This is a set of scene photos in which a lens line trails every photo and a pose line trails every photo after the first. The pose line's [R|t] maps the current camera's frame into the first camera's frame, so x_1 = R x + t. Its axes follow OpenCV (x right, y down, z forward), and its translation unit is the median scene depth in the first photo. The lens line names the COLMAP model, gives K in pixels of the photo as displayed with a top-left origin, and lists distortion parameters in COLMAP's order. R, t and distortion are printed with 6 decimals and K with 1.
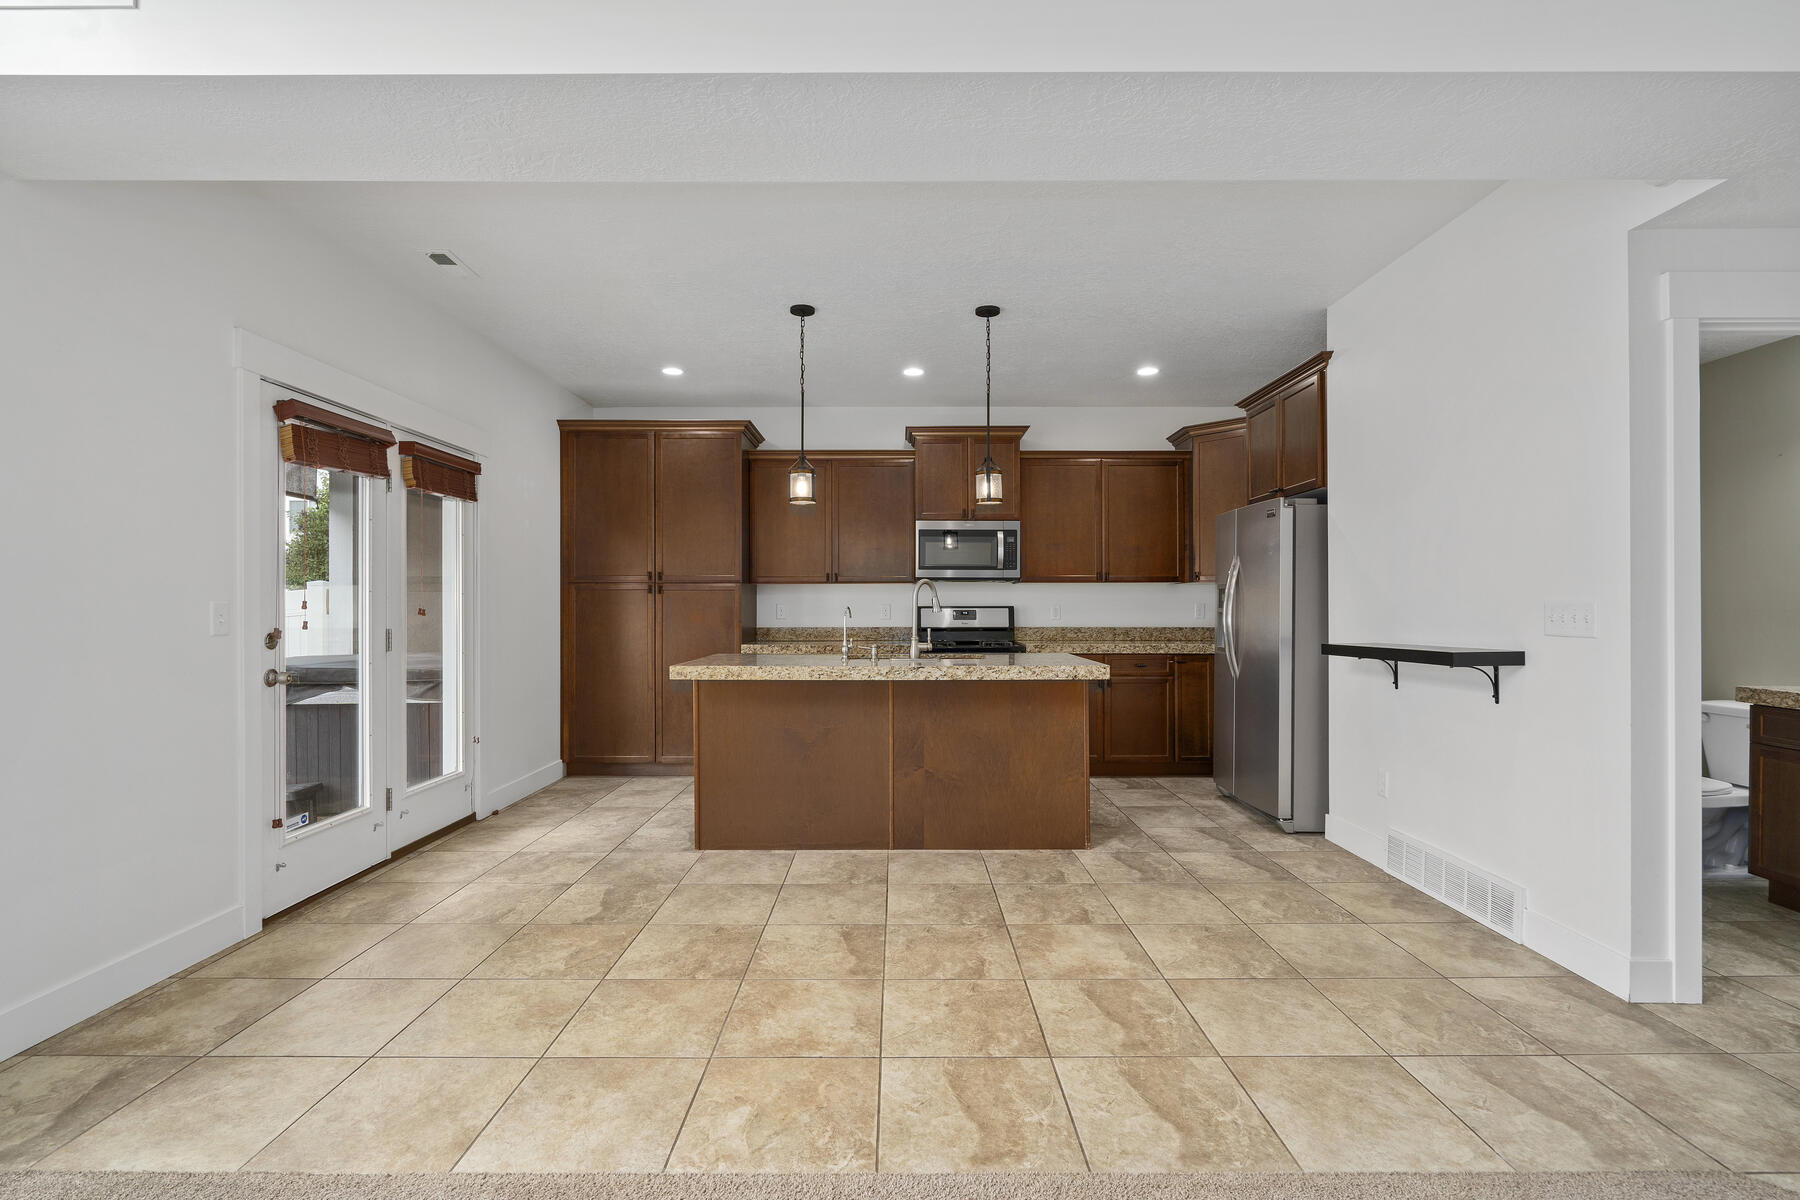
lens RADIAL K [[812.3, 0, 896.0], [0, 812.3, 607.5], [0, 0, 1]] dist [-0.006254, 0.001393]
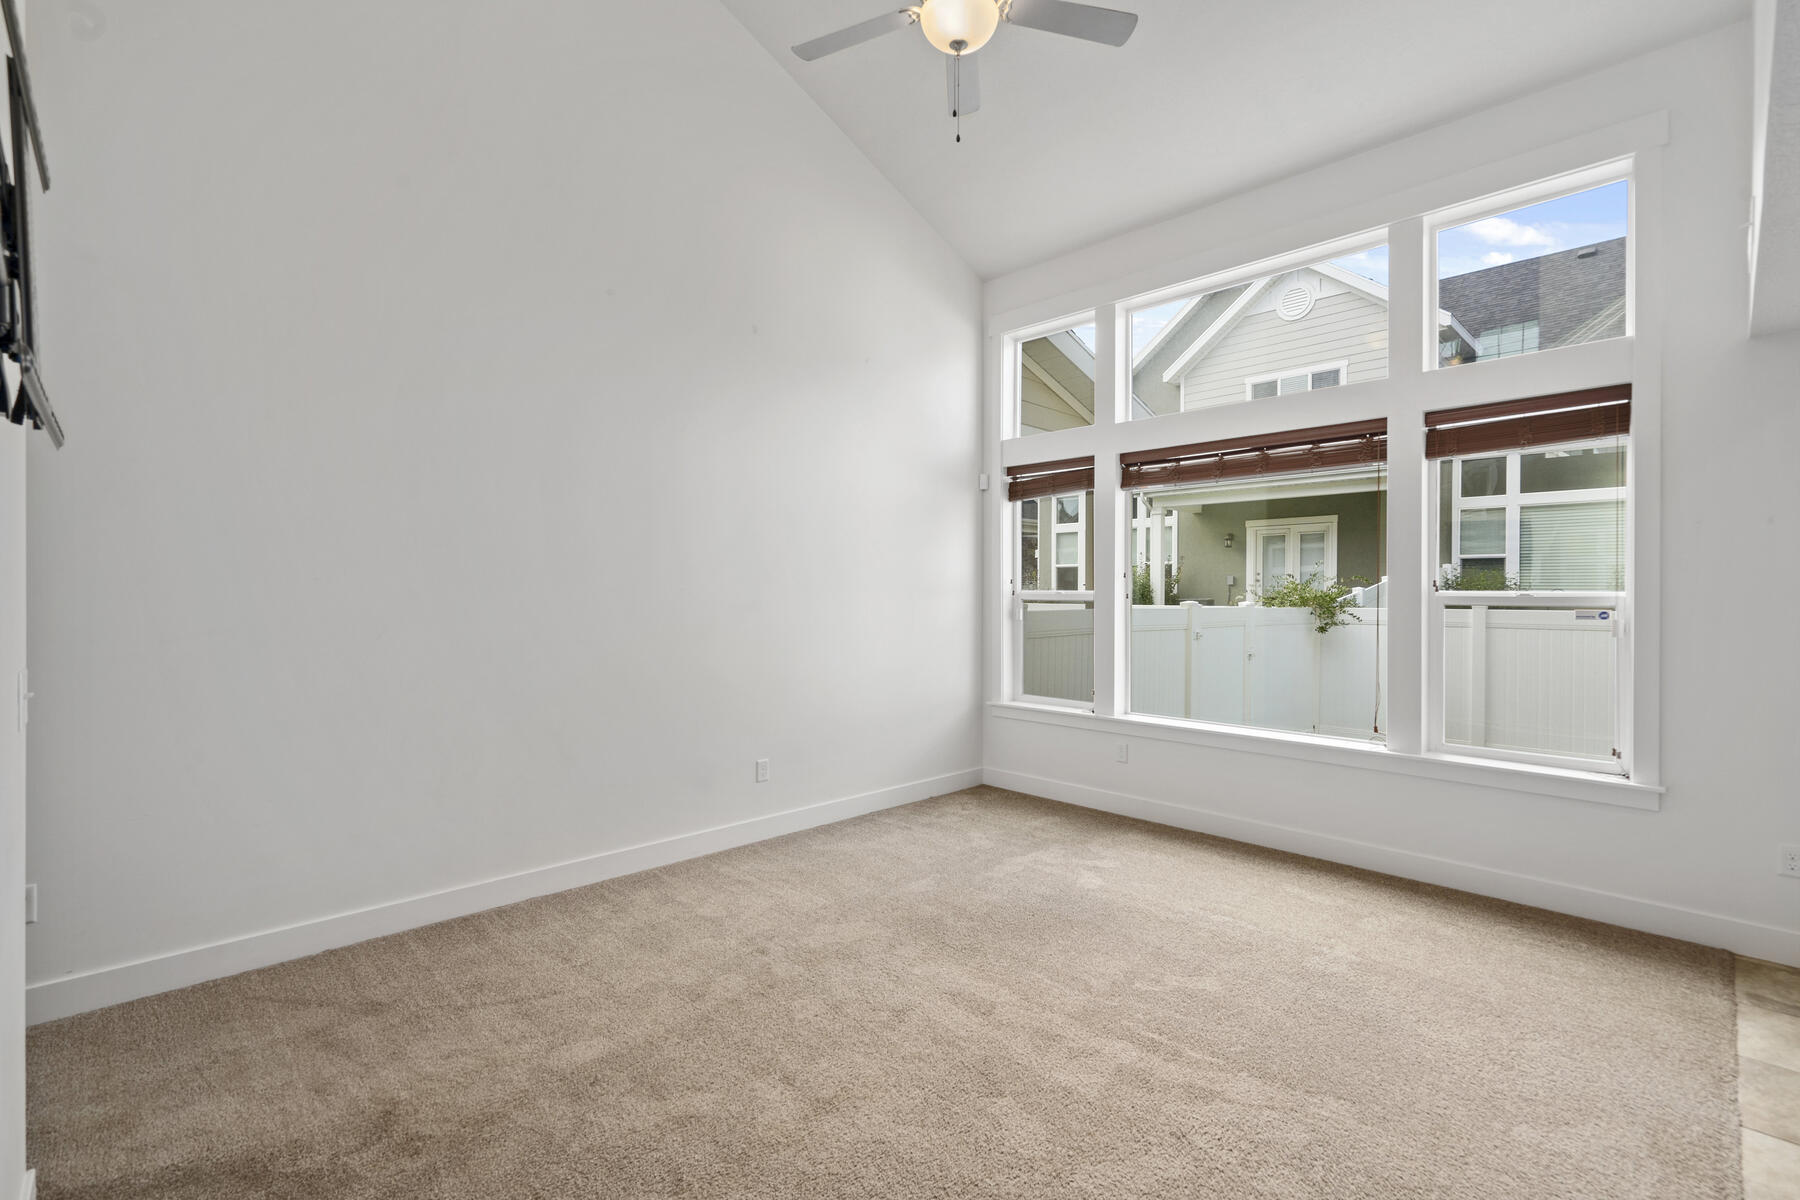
lens RADIAL K [[809.7, 0, 900.0], [0, 809.7, 600.0], [0, 0, 1]] dist [-0.000910, -0.000026]
pose [[-0.712433, 0.007851, -0.701696, 0.517316], [0.000587, 0.999944, 0.010593, -0.047082], [0.701740, 0.007135, -0.712398, 0.415988]]
